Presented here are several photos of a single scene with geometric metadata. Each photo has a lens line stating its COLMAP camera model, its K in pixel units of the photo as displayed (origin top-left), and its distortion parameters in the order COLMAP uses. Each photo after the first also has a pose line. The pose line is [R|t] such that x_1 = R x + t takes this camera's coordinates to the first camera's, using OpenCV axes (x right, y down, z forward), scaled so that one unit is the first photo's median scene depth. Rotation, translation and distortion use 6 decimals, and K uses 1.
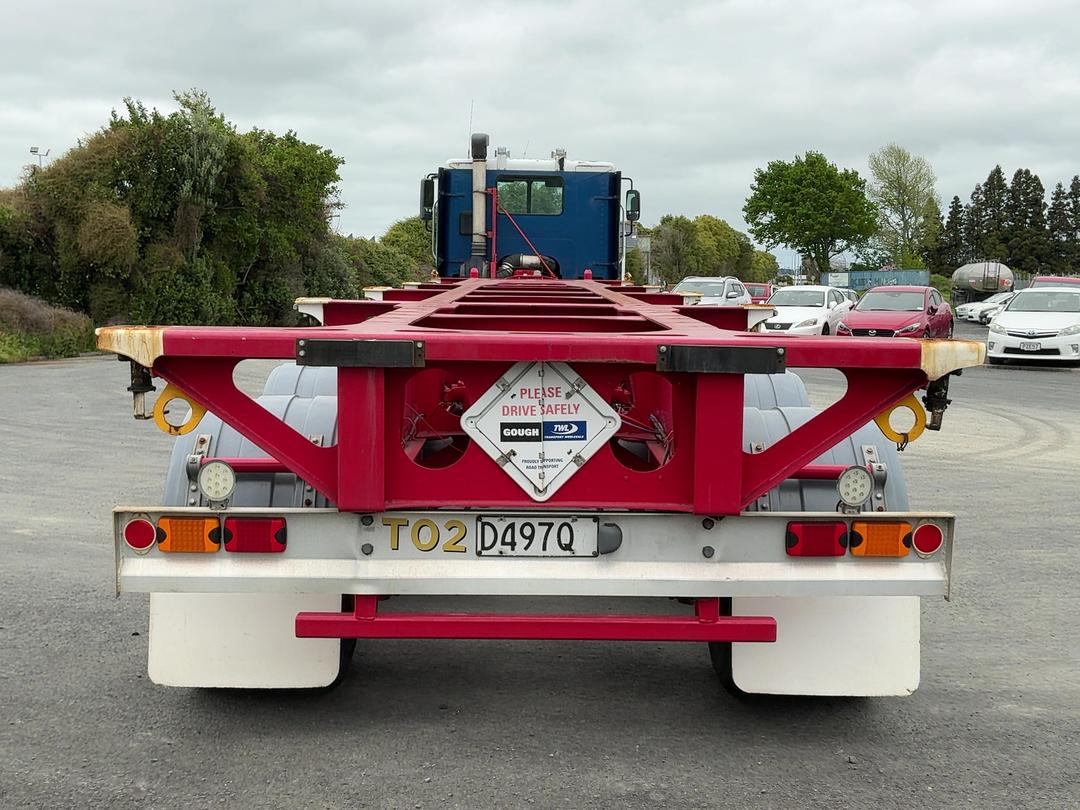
lens RADIAL K [[1333.2, 0, 541.3], [0, 1333.2, 403.5], [0, 0, 1]] dist [0.101154, 0.000000]
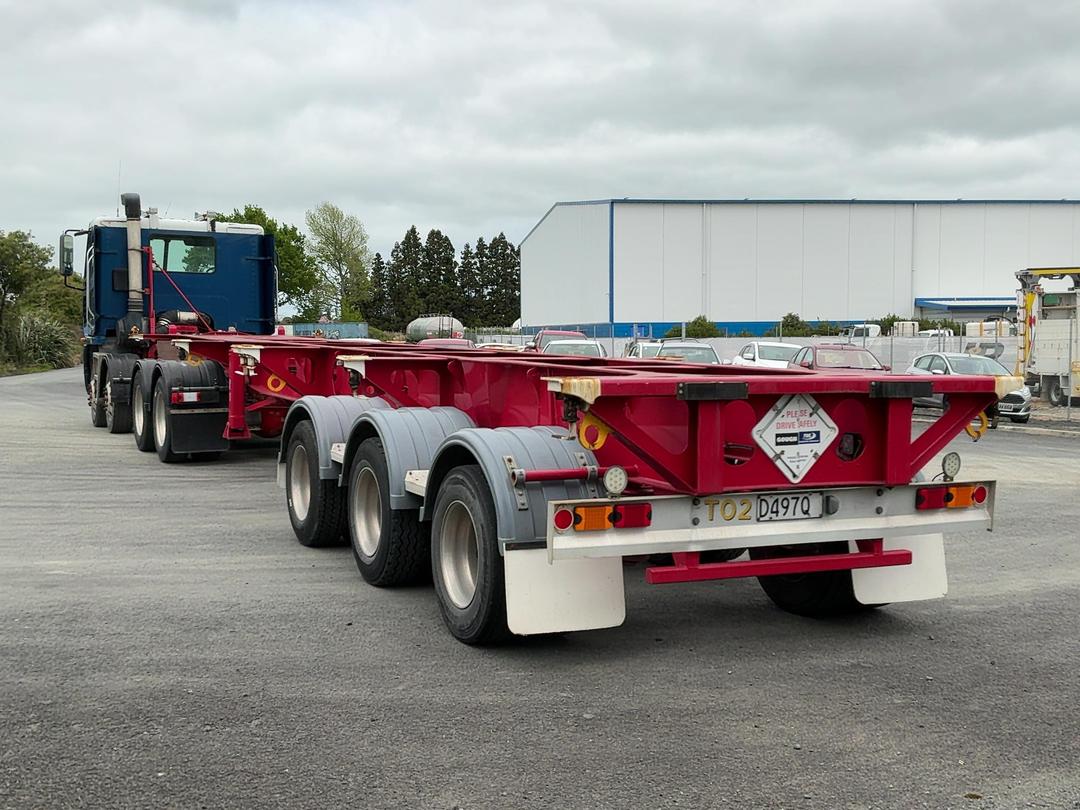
lens RADIAL K [[1333.2, 0, 540.5], [0, 1333.2, 414.0], [0, 0, 1]] dist [0.101154, 0.000000]
pose [[0.911700, -0.030365, 0.409733, -0.821390], [0.042822, 0.998857, -0.021259, 0.011647], [-0.408619, 0.036927, 0.911958, -0.277655]]
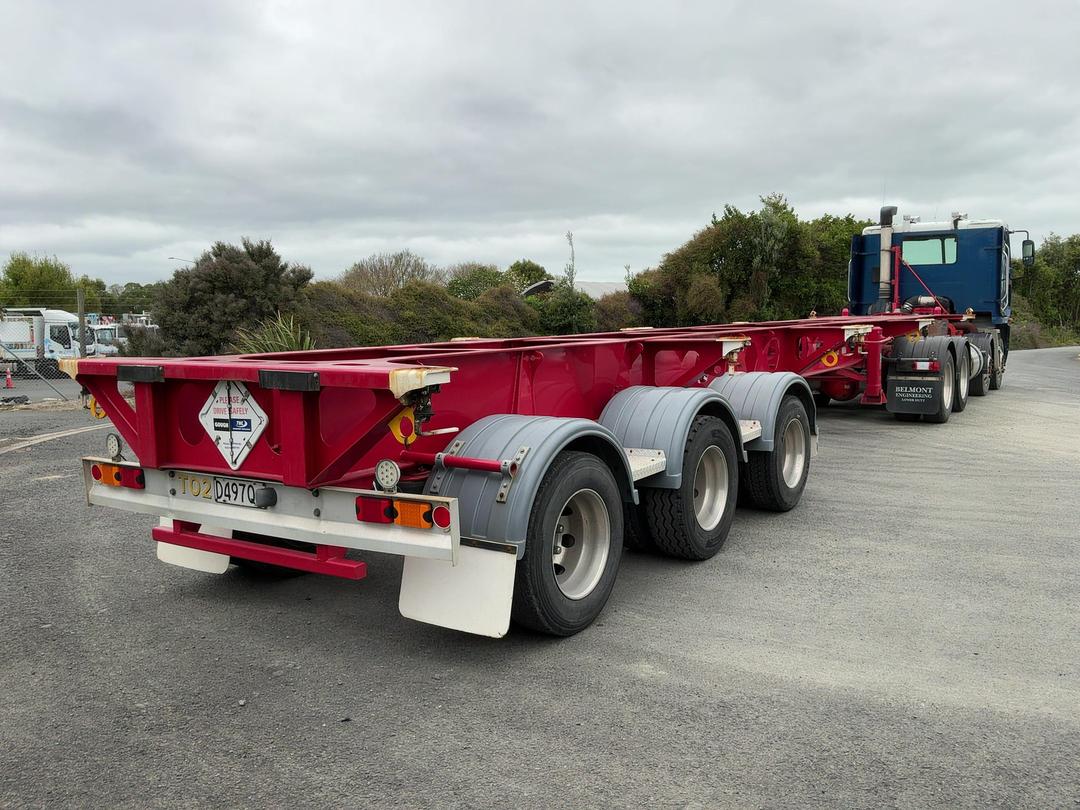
lens RADIAL K [[900.1, 0, 541.6], [0, 900.1, 406.5], [0, 0, 1]] dist [0.043087, -0.024013]
pose [[0.823431, 0.027627, -0.566744, 0.800488], [-0.026382, 0.999598, 0.010396, -0.018740], [0.566803, 0.006392, 0.823829, 0.302418]]
